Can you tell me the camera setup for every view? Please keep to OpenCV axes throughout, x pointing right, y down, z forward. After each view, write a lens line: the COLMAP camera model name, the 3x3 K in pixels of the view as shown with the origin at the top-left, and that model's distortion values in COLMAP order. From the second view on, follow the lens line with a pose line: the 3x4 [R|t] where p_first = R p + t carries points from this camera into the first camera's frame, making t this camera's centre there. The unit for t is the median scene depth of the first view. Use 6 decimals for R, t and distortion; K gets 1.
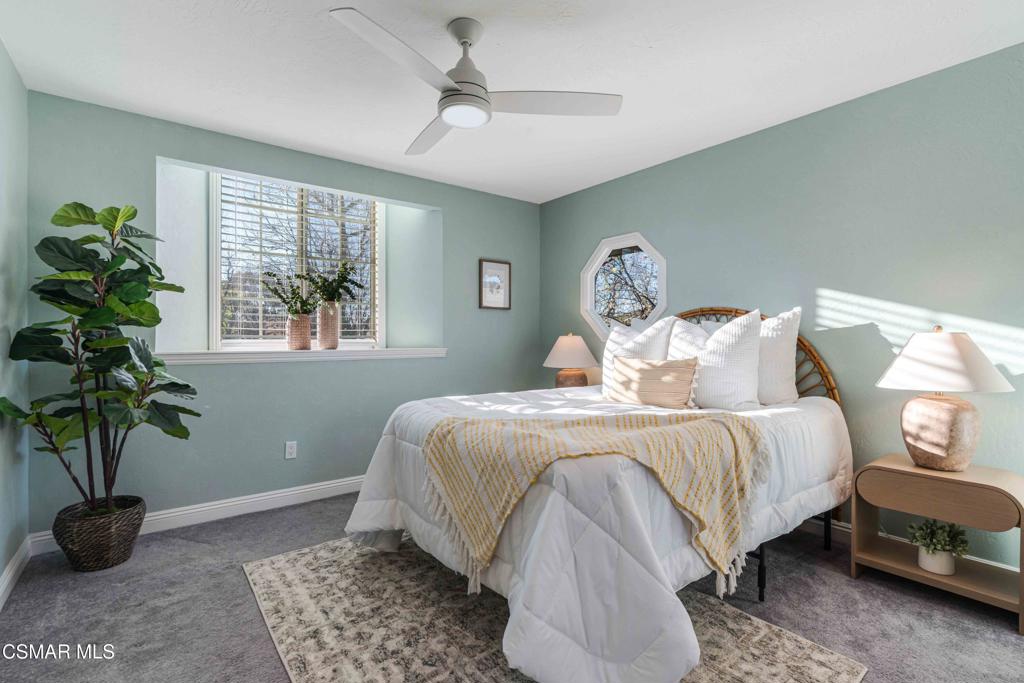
lens RADIAL K [[465.7, 0, 514.5], [0, 465.7, 340.4], [0, 0, 1]] dist [0.003122, -0.000656]
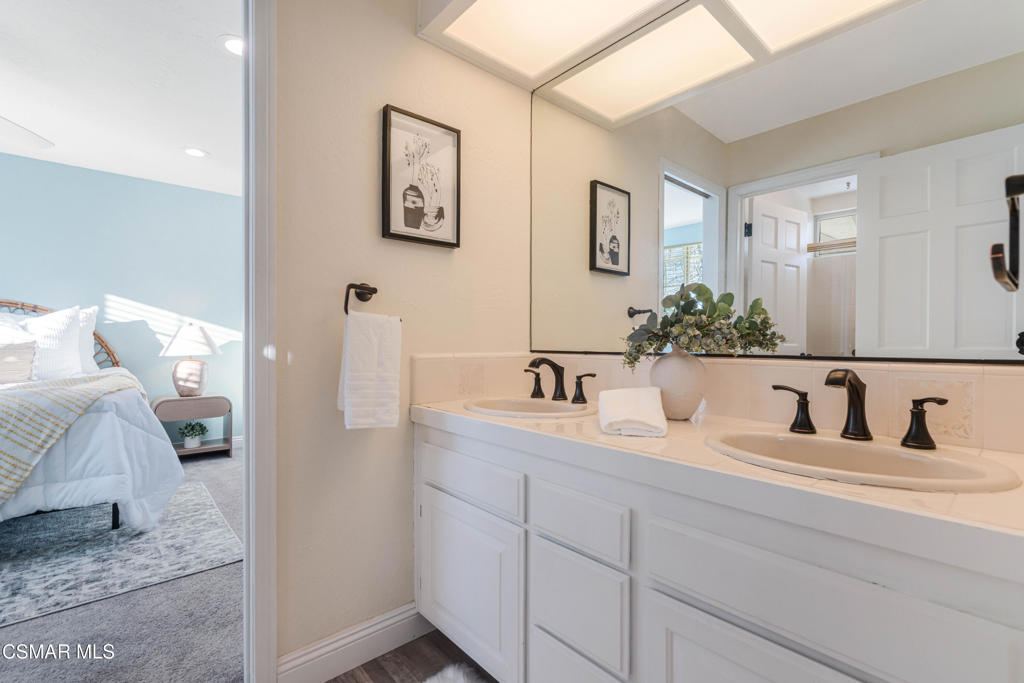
lens RADIAL K [[465.7, 0, 514.7], [0, 465.7, 342.7], [0, 0, 1]] dist [0.003122, -0.000656]
pose [[-0.058982, -0.003651, 0.998252, -1.145832], [0.002400, 0.999990, 0.003799, 0.049304], [-0.998256, 0.002620, -0.058973, -0.240533]]
